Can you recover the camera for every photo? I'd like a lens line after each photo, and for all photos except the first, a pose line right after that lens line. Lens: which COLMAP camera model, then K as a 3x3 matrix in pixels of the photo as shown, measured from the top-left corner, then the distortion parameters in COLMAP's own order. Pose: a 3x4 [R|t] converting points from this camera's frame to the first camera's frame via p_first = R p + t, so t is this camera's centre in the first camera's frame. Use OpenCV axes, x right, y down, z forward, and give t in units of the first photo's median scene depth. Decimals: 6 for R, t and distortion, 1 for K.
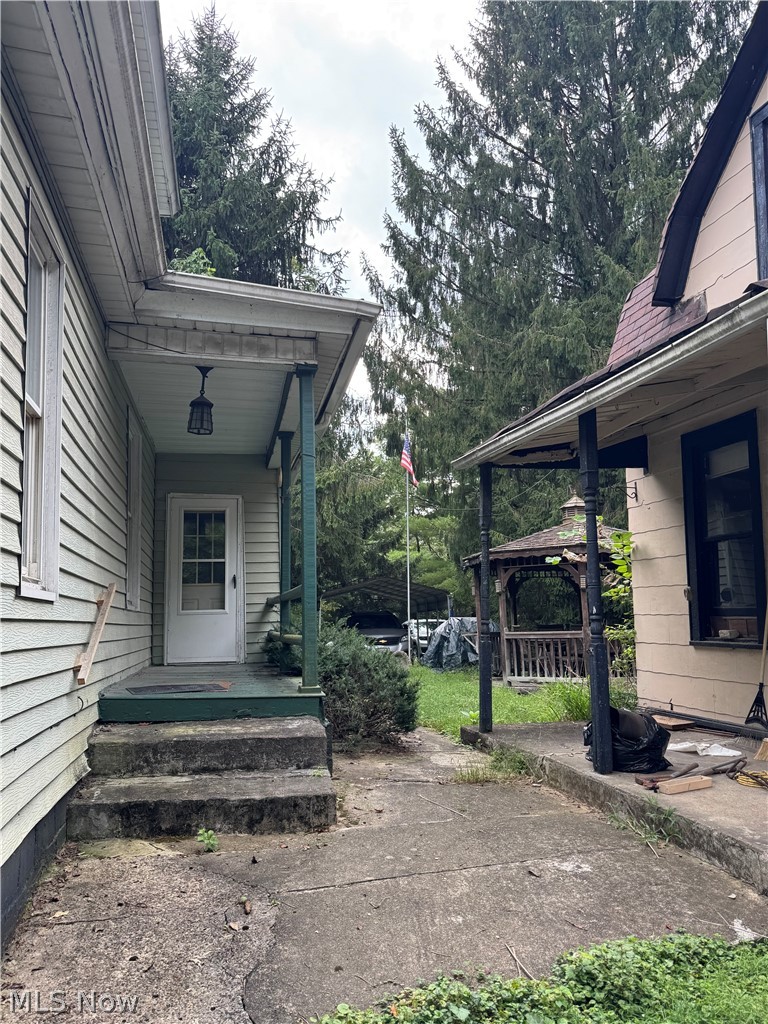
lens RADIAL K [[873.1, 0, 384.0], [0, 873.1, 512.0], [0, 0, 1]] dist [0.002582, 0.000814]
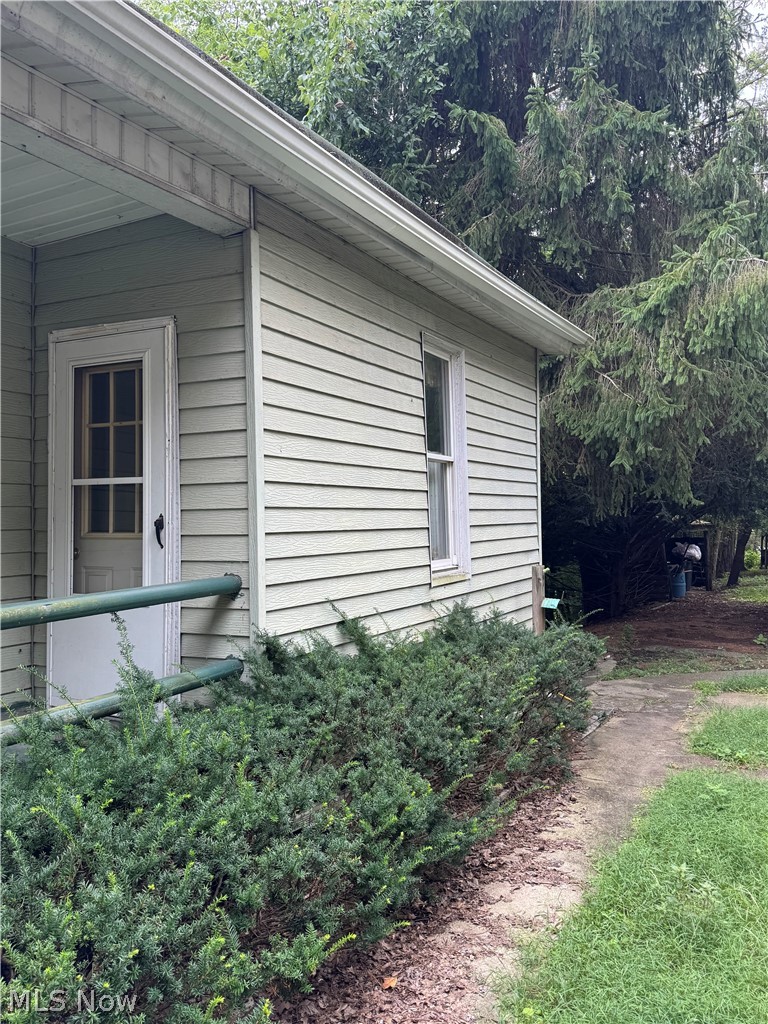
lens RADIAL K [[873.1, 0, 384.0], [0, 873.1, 512.0], [0, 0, 1]] dist [0.002582, 0.000814]
pose [[0.781552, 0.013055, -0.623703, 0.168079], [0.071494, 0.991320, 0.110337, 0.032679], [0.619729, -0.130825, 0.773835, 0.744282]]
